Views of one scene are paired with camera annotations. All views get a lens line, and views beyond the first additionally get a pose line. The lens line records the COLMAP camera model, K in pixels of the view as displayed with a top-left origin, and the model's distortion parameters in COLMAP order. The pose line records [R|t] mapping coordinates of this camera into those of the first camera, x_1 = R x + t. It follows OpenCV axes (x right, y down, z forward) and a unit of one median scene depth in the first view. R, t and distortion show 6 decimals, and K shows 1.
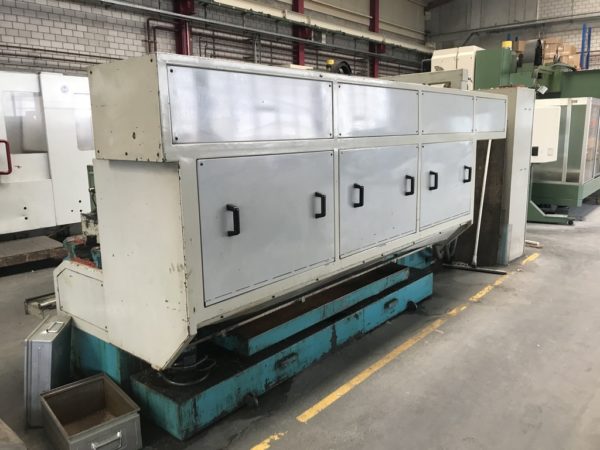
lens RADIAL K [[493.9, 0, 298.1], [0, 493.9, 219.8], [0, 0, 1]] dist [0.030501, -0.035669]
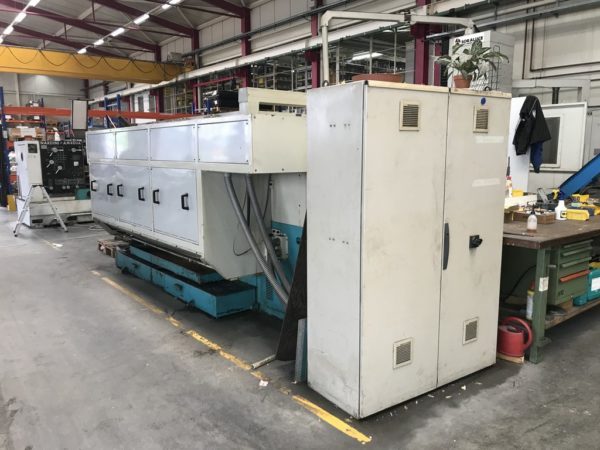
lens RADIAL K [[493.9, 0, 299.2], [0, 493.9, 224.2], [0, 0, 1]] dist [0.030501, -0.035669]
pose [[-0.193275, 0.163009, -0.967508, 1.287247], [-0.172808, 0.965030, 0.197113, -0.288514], [0.965806, 0.205290, -0.158347, 1.390048]]
